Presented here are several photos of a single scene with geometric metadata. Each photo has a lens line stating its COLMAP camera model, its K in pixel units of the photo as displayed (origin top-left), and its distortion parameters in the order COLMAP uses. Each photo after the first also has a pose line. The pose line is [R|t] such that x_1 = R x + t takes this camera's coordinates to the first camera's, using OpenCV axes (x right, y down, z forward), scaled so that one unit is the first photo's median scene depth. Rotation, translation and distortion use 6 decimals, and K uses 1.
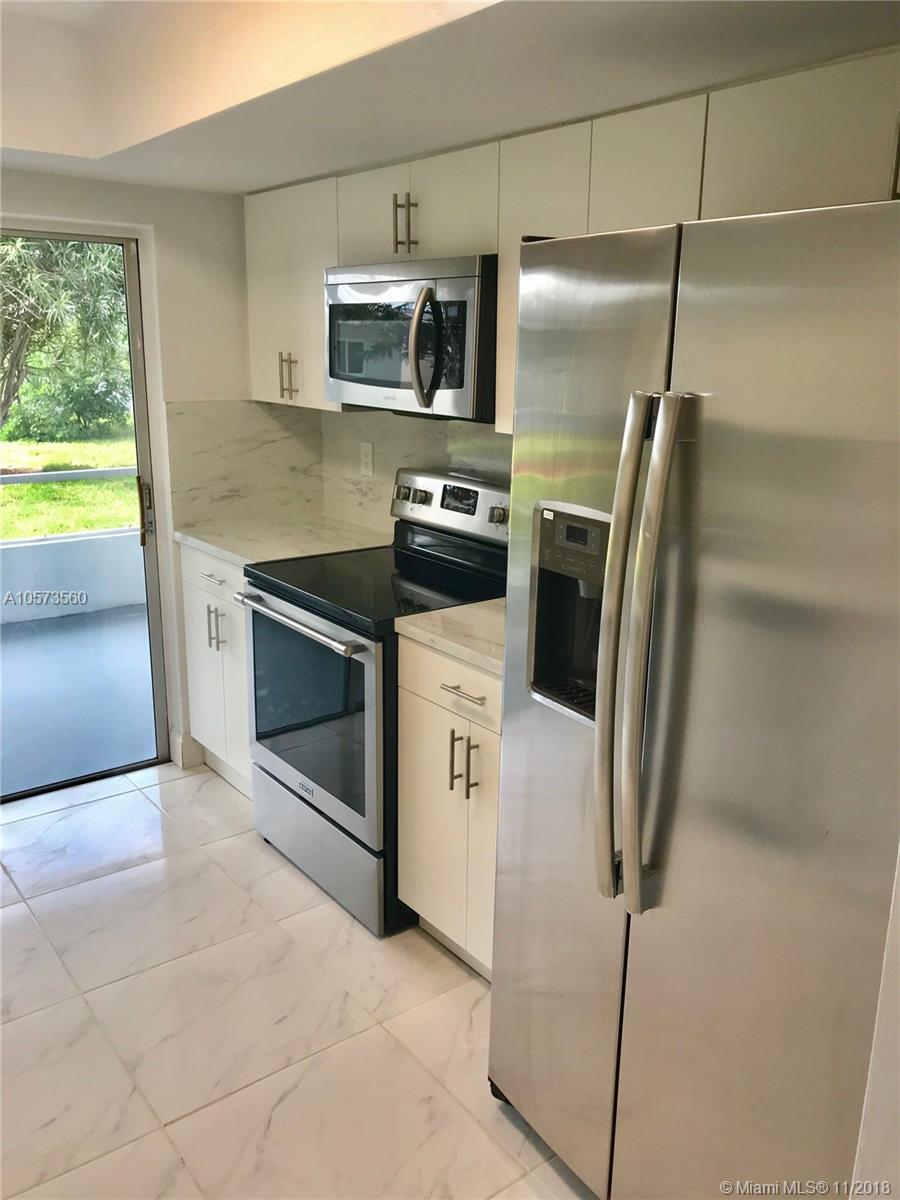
lens RADIAL K [[988.3, 0, 450.2], [0, 988.3, 599.5], [0, 0, 1]] dist [0.028241, -0.002497]
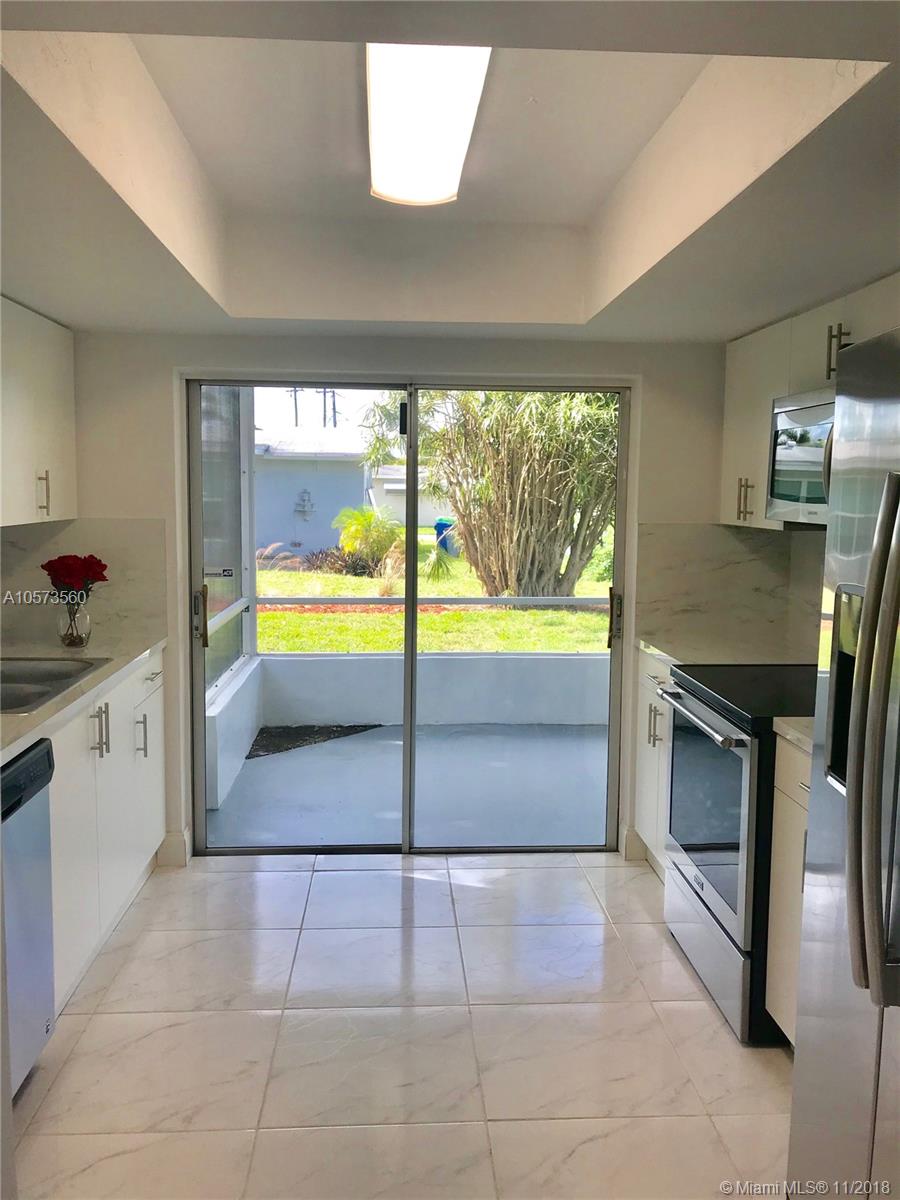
lens RADIAL K [[988.3, 0, 446.7], [0, 988.3, 599.7], [0, 0, 1]] dist [0.028241, -0.002497]
pose [[0.830878, 0.053481, -0.553879, 0.177712], [-0.137343, 0.984286, -0.110989, 0.047072], [0.539240, 0.168289, 0.825166, -0.044223]]
